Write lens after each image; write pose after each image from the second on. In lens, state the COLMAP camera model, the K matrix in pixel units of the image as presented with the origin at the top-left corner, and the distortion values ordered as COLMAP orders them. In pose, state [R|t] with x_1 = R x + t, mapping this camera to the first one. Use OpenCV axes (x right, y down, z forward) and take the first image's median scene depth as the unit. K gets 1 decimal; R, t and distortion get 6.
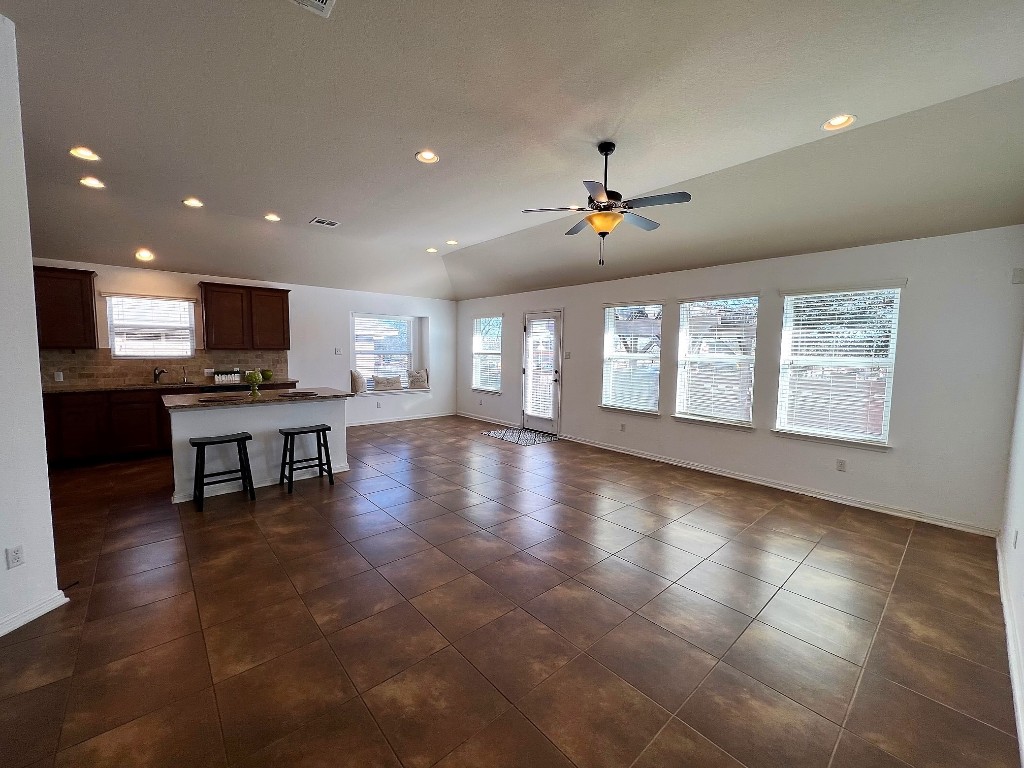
lens RADIAL K [[409.7, 0, 510.2], [0, 409.7, 381.5], [0, 0, 1]] dist [-0.000987, 0.000319]
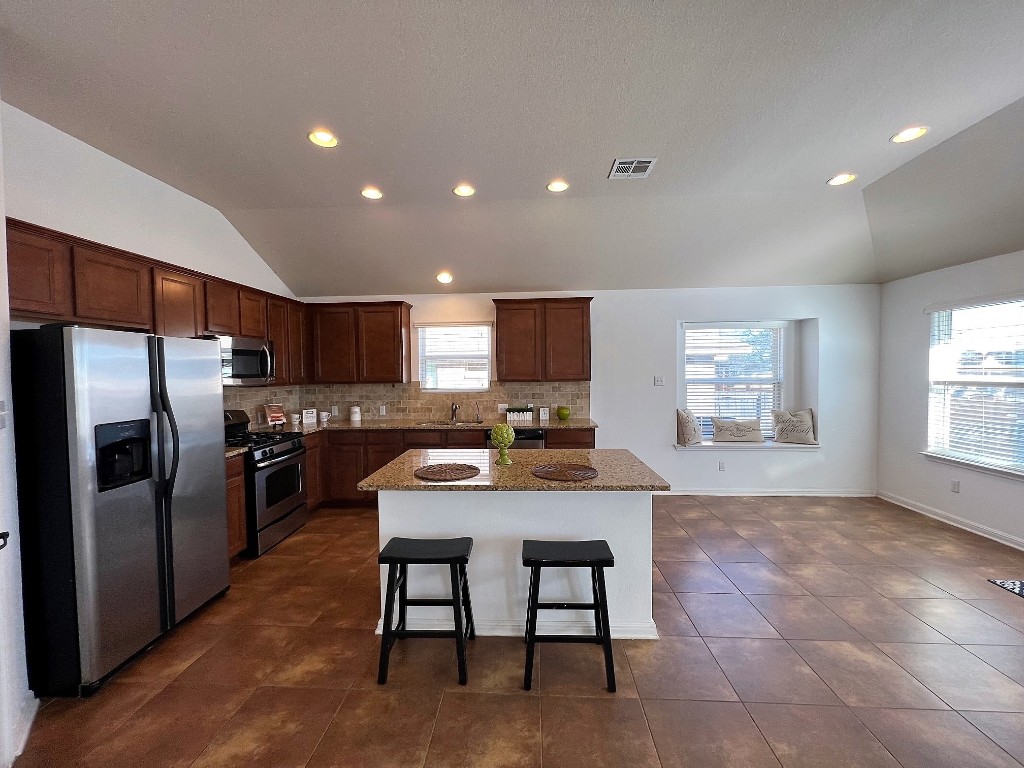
lens RADIAL K [[409.7, 0, 509.0], [0, 409.7, 381.7], [0, 0, 1]] dist [-0.000987, 0.000319]
pose [[0.708195, -0.000485, -0.706017, -0.143865], [-0.035014, 0.998745, -0.035808, -0.048232], [0.705148, 0.050080, 0.707289, 0.424624]]
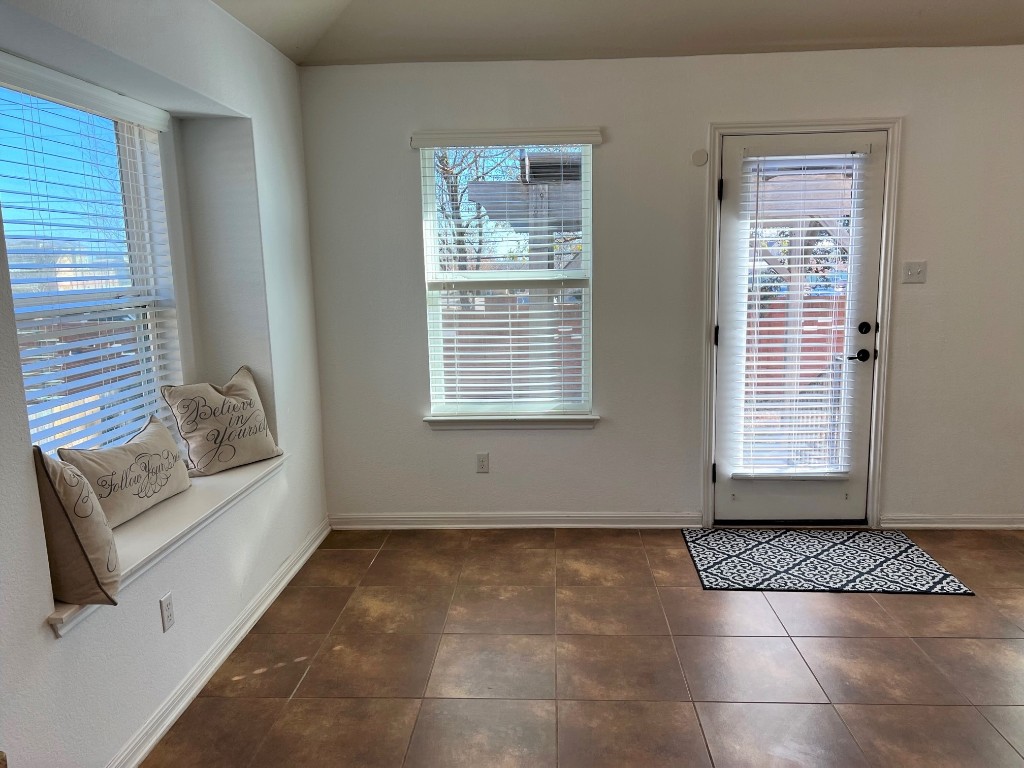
lens RADIAL K [[764.3, 0, 515.7], [0, 764.3, 387.0], [0, 0, 1]] dist [0.056136, -0.038499]
pose [[0.694304, -0.144207, 0.705086, -0.568772], [0.084891, 0.989290, 0.118740, -0.081662], [-0.714658, -0.022586, 0.699110, 0.878441]]
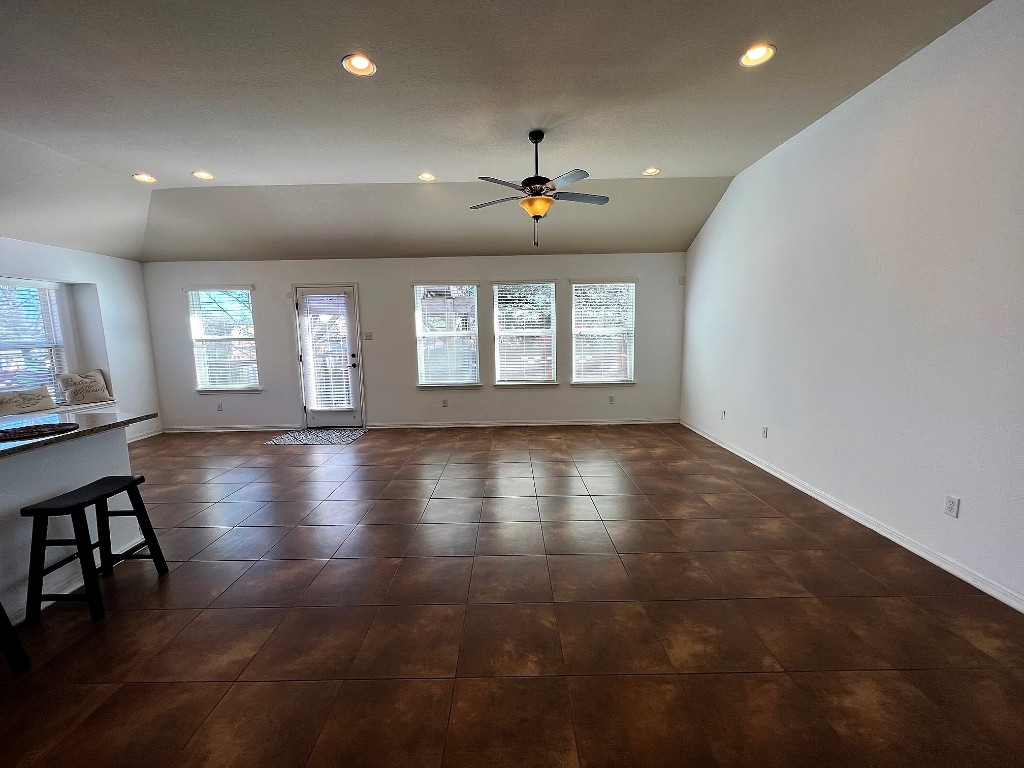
lens RADIAL K [[409.7, 0, 510.9], [0, 409.7, 381.0], [0, 0, 1]] dist [-0.000987, 0.000319]
pose [[0.660133, -0.120205, 0.741468, -0.367447], [0.087525, 0.992698, 0.083010, -0.014528], [-0.746032, 0.010099, 0.665834, 0.182643]]
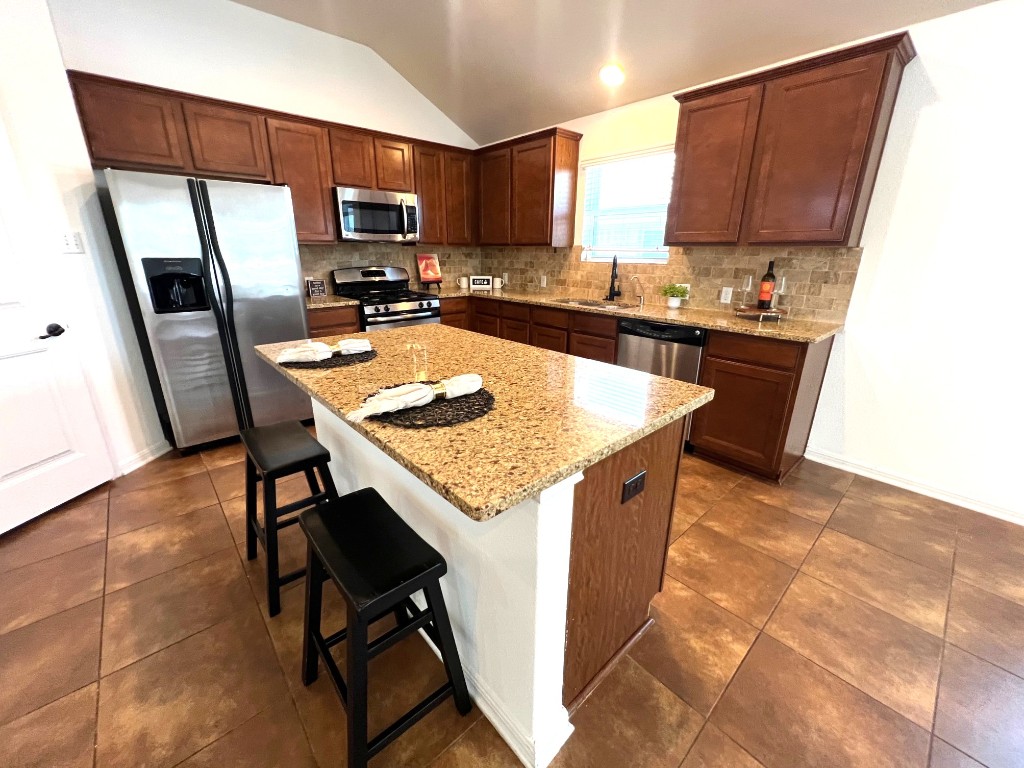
lens RADIAL K [[409.7, 0, 508.8], [0, 409.7, 381.8], [0, 0, 1]] dist [-0.000987, 0.000319]
pose [[0.002694, 0.293282, -0.956022, -0.192607], [-0.087589, 0.952421, 0.291930, -0.046444], [0.996153, 0.082950, 0.028254, 0.777018]]
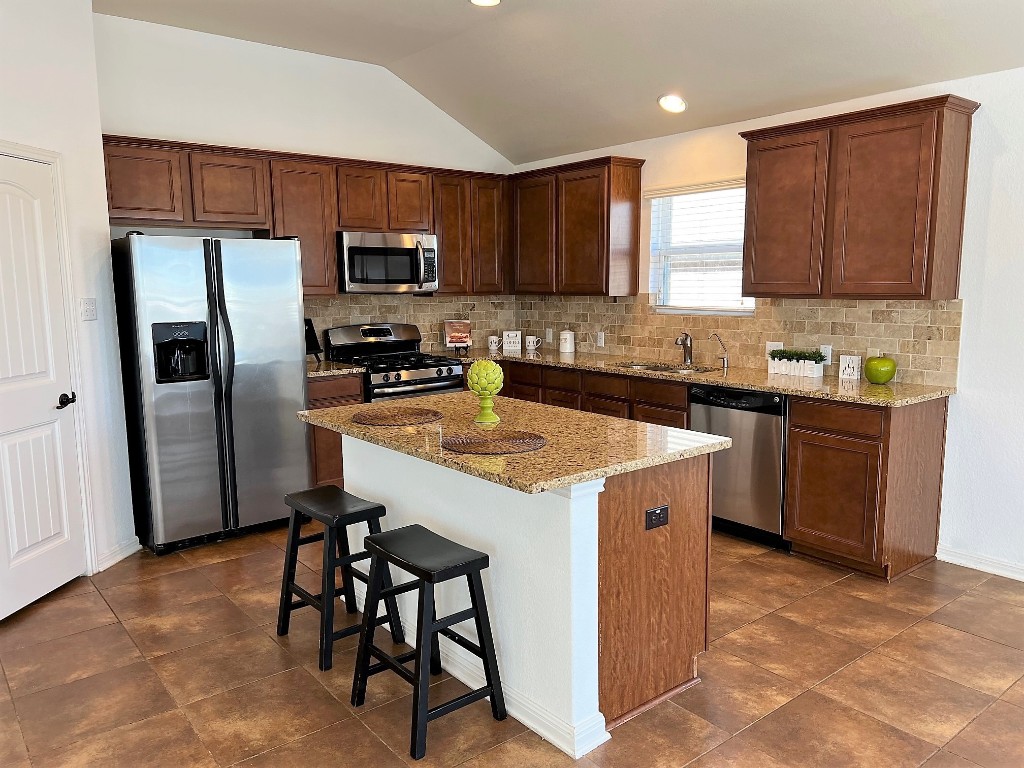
lens RADIAL K [[764.3, 0, 518.4], [0, 764.3, 390.5], [0, 0, 1]] dist [0.056136, -0.038499]
pose [[-0.048082, 0.132596, -0.990003, 0.065019], [-0.071118, 0.988180, 0.135806, -0.071441], [0.996308, 0.076936, -0.038084, 0.779357]]
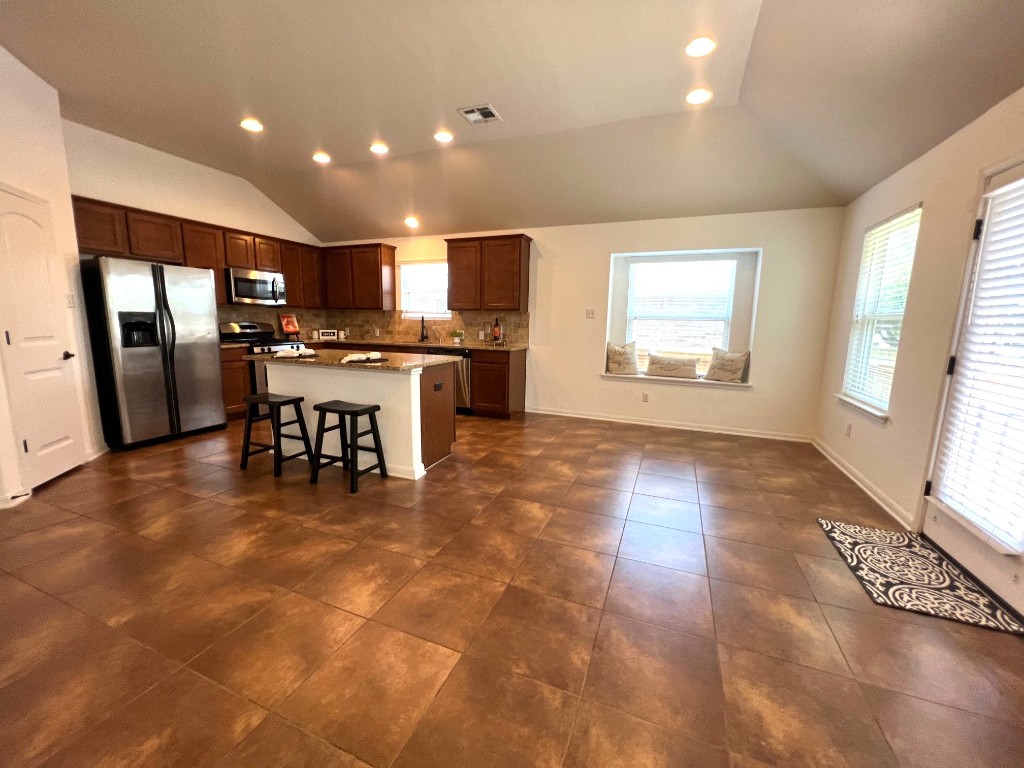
lens RADIAL K [[409.7, 0, 509.8], [0, 409.7, 379.9], [0, 0, 1]] dist [-0.000987, 0.000319]
pose [[0.443949, 0.125370, -0.887238, 0.204626], [-0.082647, 0.991672, 0.098773, -0.021262], [0.892232, 0.029477, 0.450614, 0.672008]]
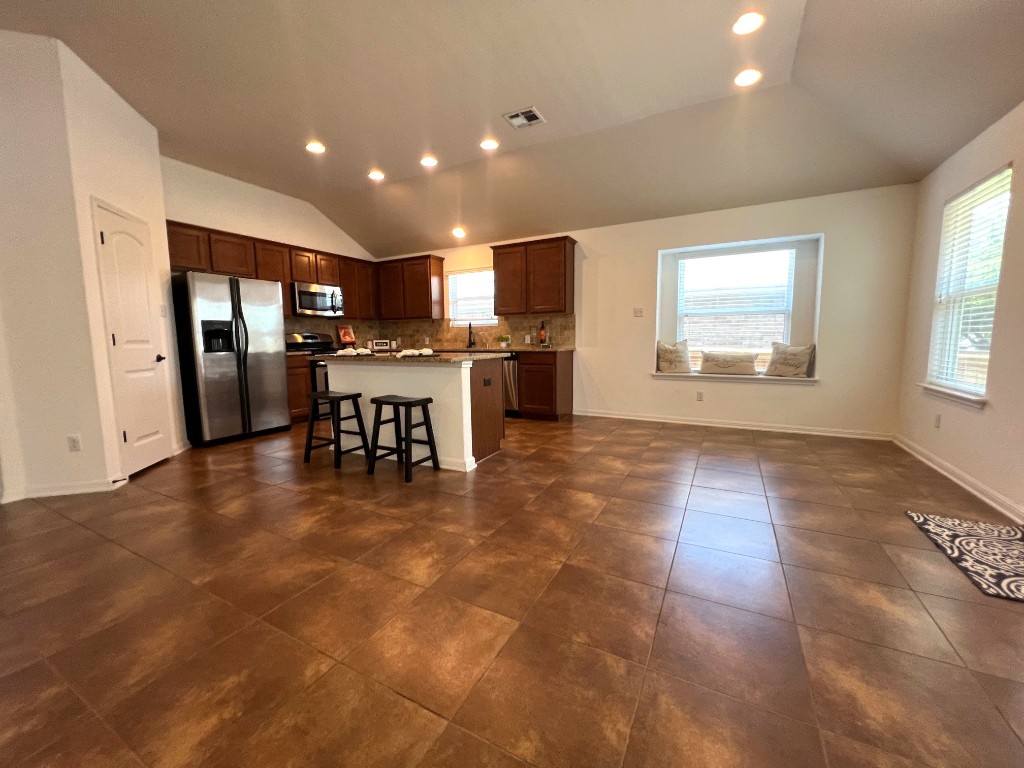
lens RADIAL K [[409.7, 0, 509.6], [0, 409.7, 380.0], [0, 0, 1]] dist [-0.000987, 0.000319]
pose [[0.346788, 0.078391, -0.934662, 0.207548], [-0.056752, 0.996429, 0.062515, 0.013794], [0.936225, 0.031365, 0.349999, 0.666466]]
